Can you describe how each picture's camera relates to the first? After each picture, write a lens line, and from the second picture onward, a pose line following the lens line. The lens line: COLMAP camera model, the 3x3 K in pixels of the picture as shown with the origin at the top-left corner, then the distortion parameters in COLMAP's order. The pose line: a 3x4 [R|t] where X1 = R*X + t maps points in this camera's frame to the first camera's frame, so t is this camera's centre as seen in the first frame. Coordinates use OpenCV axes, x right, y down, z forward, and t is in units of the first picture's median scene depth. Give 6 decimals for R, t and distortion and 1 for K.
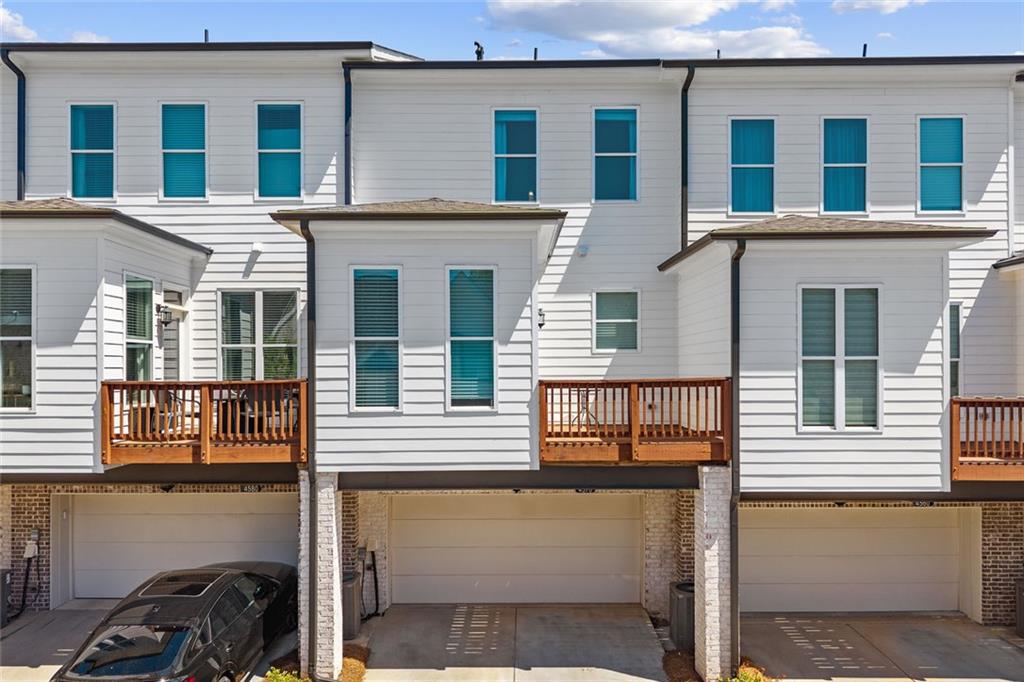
lens RADIAL K [[673.2, 0, 512.0], [0, 673.2, 341.0], [0, 0, 1]] dist [0.130691, -0.000414]
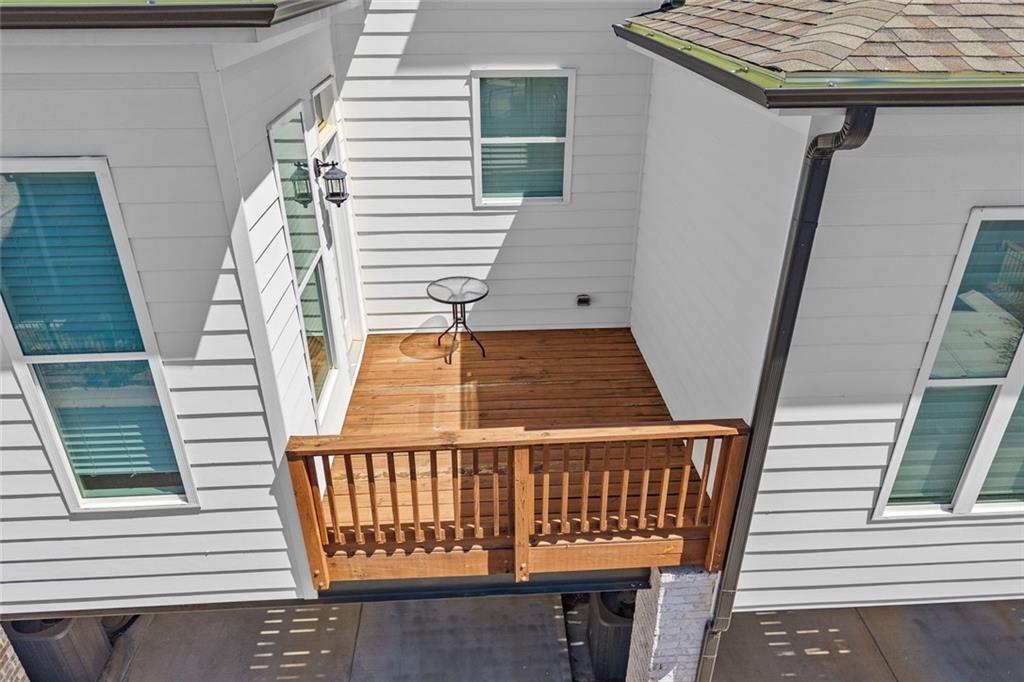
lens RADIAL K [[708.5, 0, 512.0], [0, 708.5, 341.0], [0, 0, 1]] dist [0.060608, 0.000675]
pose [[0.998066, -0.031626, 0.053524, 0.151955], [0.001412, 0.872248, 0.489062, -0.202647], [-0.062153, -0.488040, 0.870605, 0.645561]]
